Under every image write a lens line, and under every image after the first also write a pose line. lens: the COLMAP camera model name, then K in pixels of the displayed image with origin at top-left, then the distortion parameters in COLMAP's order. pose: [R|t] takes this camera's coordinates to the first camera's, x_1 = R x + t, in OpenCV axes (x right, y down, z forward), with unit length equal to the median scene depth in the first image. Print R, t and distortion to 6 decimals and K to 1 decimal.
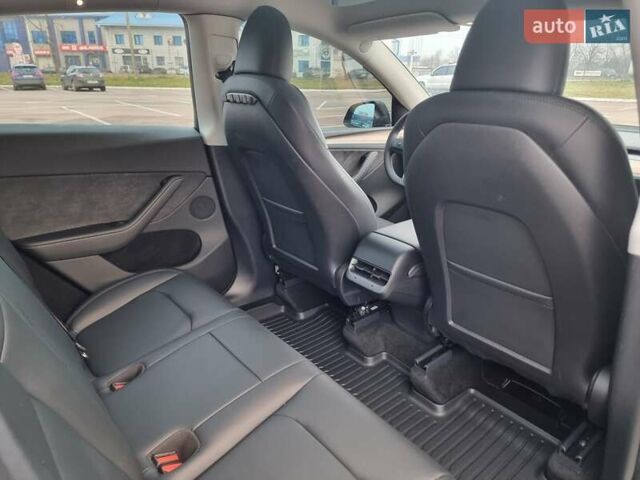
lens RADIAL K [[443.6, 0, 319.9], [0, 443.6, 235.5], [0, 0, 1]] dist [0.066640, -0.055630]
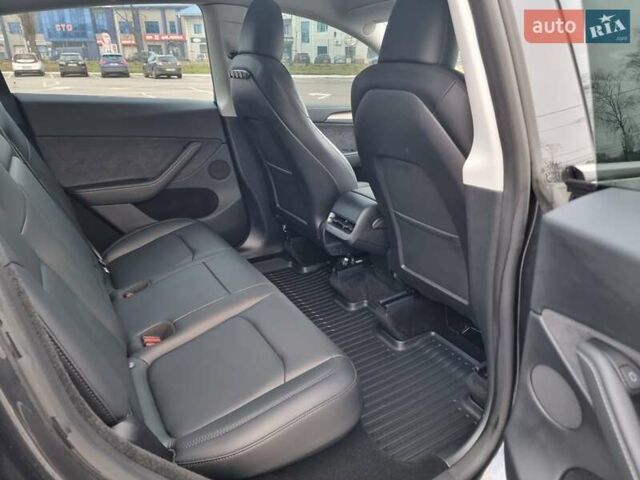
lens RADIAL K [[443.6, 0, 327.7], [0, 443.6, 234.7], [0, 0, 1]] dist [0.066640, -0.055630]
pose [[0.991012, 0.043358, -0.126554, 0.204675], [-0.040371, 0.998844, 0.026077, 0.075398], [0.127538, -0.020733, 0.991617, -0.155985]]
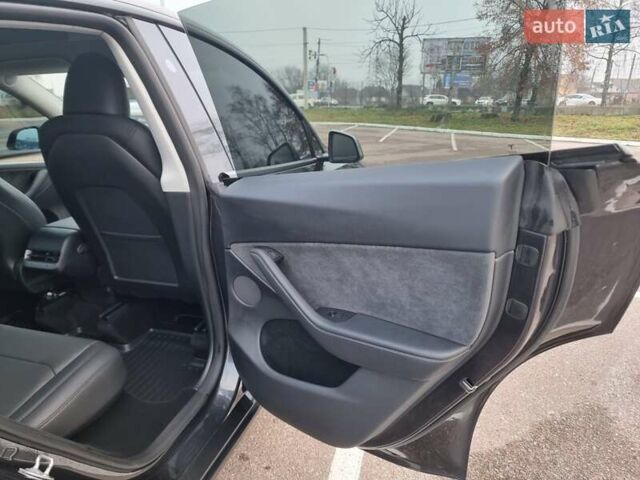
lens RADIAL K [[443.6, 0, 319.5], [0, 443.6, 237.9], [0, 0, 1]] dist [0.066640, -0.055630]
pose [[0.818397, -0.172758, 0.548070, 0.055029], [0.201093, 0.979535, 0.008483, 0.161229], [-0.538319, 0.103270, 0.836390, -0.455812]]
